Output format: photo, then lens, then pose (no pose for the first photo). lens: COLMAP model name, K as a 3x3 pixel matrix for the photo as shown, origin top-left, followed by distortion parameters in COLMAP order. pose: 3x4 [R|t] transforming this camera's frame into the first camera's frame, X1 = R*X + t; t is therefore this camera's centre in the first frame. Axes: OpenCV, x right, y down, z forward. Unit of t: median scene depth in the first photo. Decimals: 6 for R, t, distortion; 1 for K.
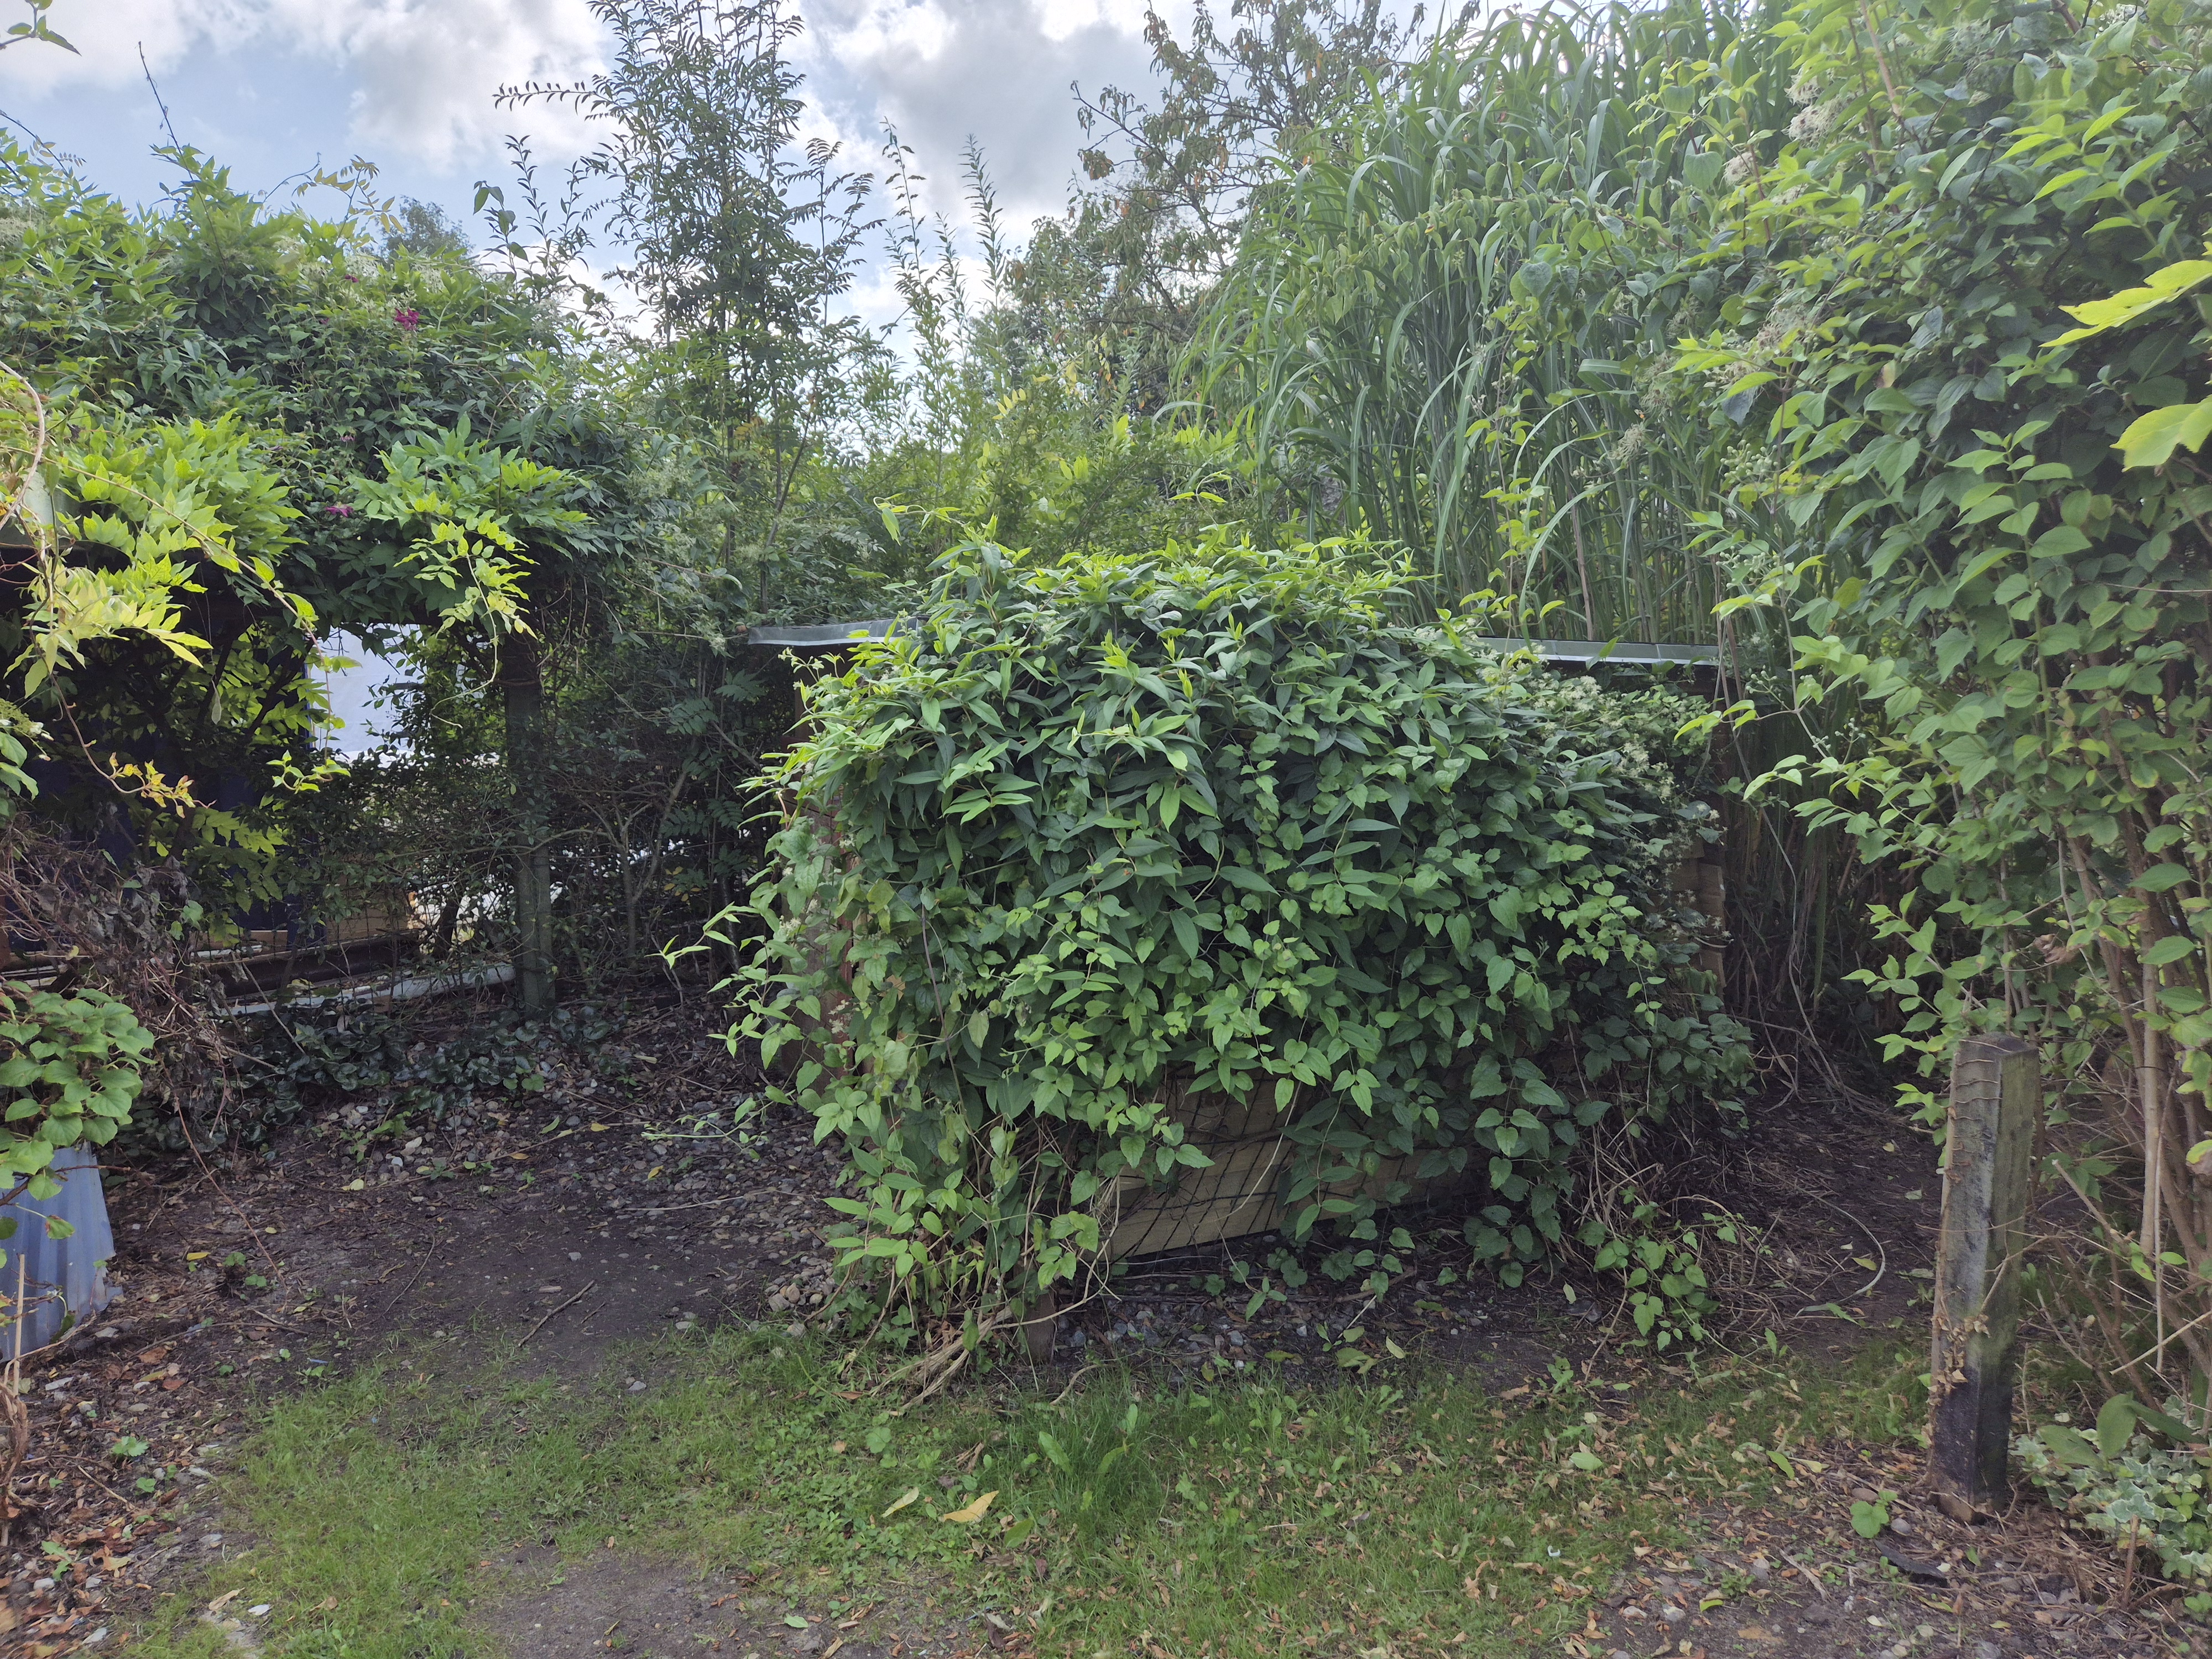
lens RADIAL K [[1513.2, 0, 1106.2], [0, 1513.2, 827.6], [0, 0, 1]] dist [0.010543, 0.000860]
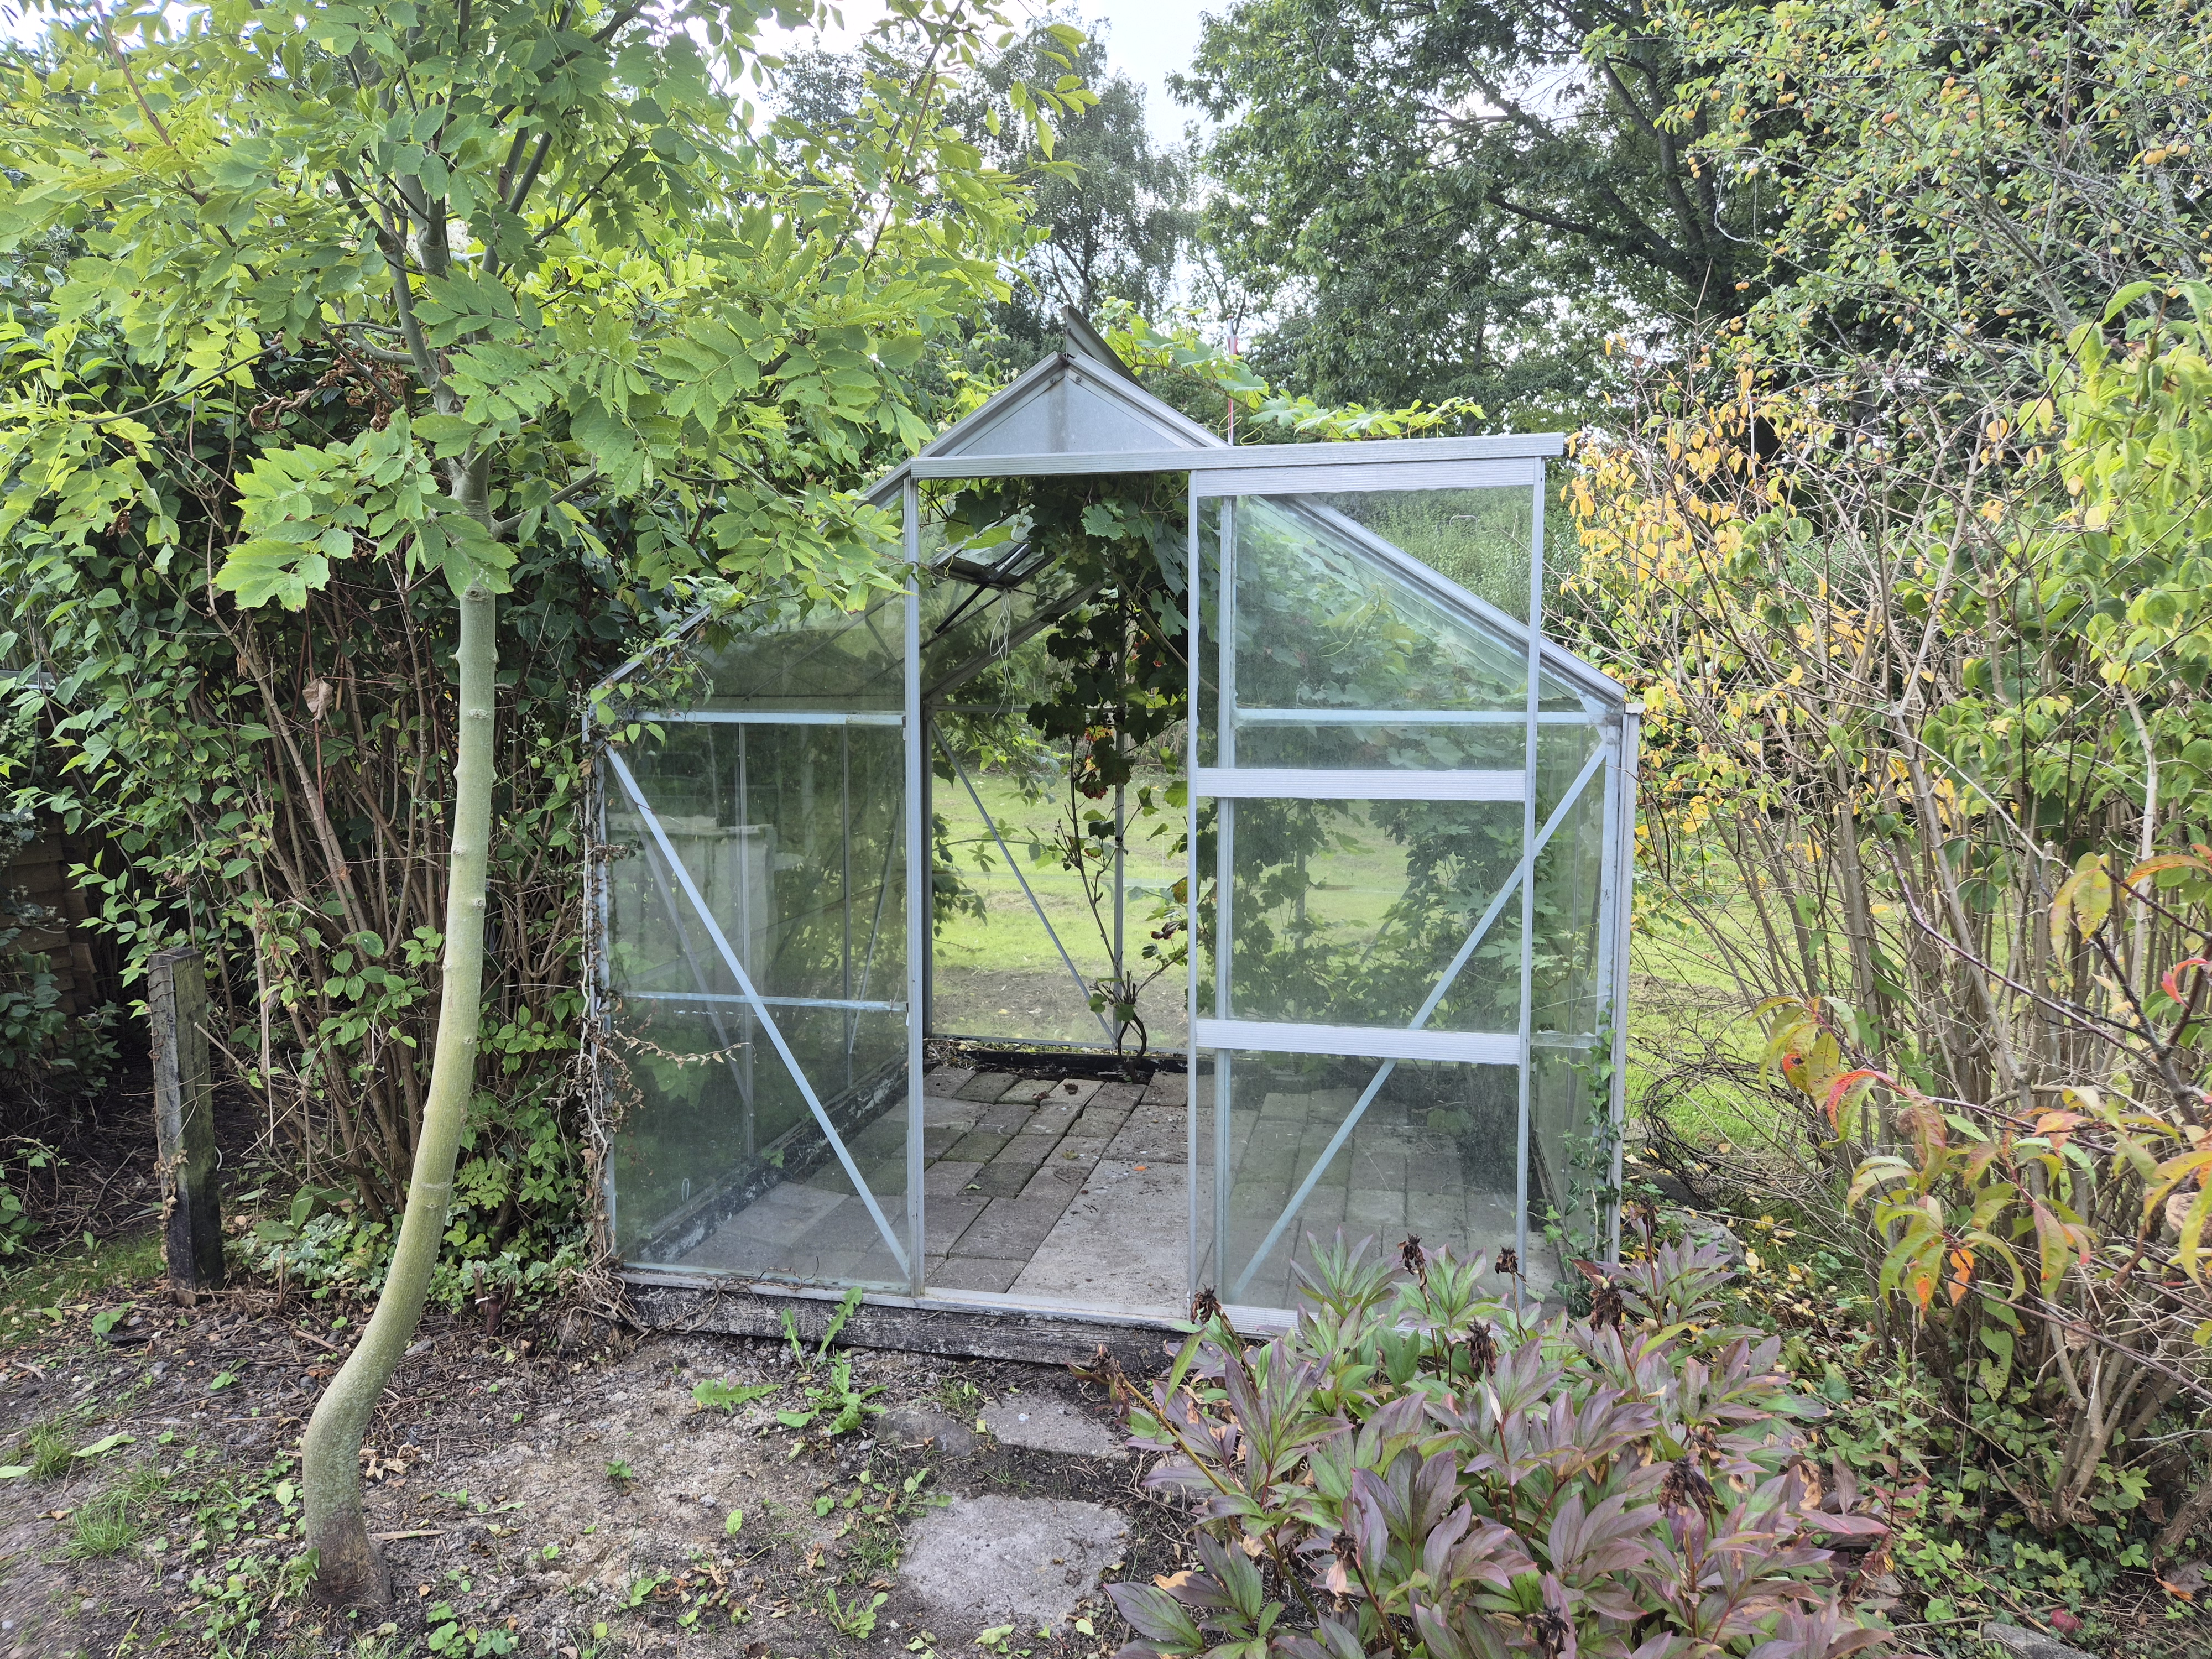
lens RADIAL K [[1513.2, 0, 1103.5], [0, 1513.2, 836.4], [0, 0, 1]] dist [0.010543, 0.000860]
pose [[0.664445, -0.061441, 0.744807, 0.115167], [0.078871, 0.996814, 0.011868, 0.082846], [-0.743163, 0.050858, 0.667175, -0.564129]]
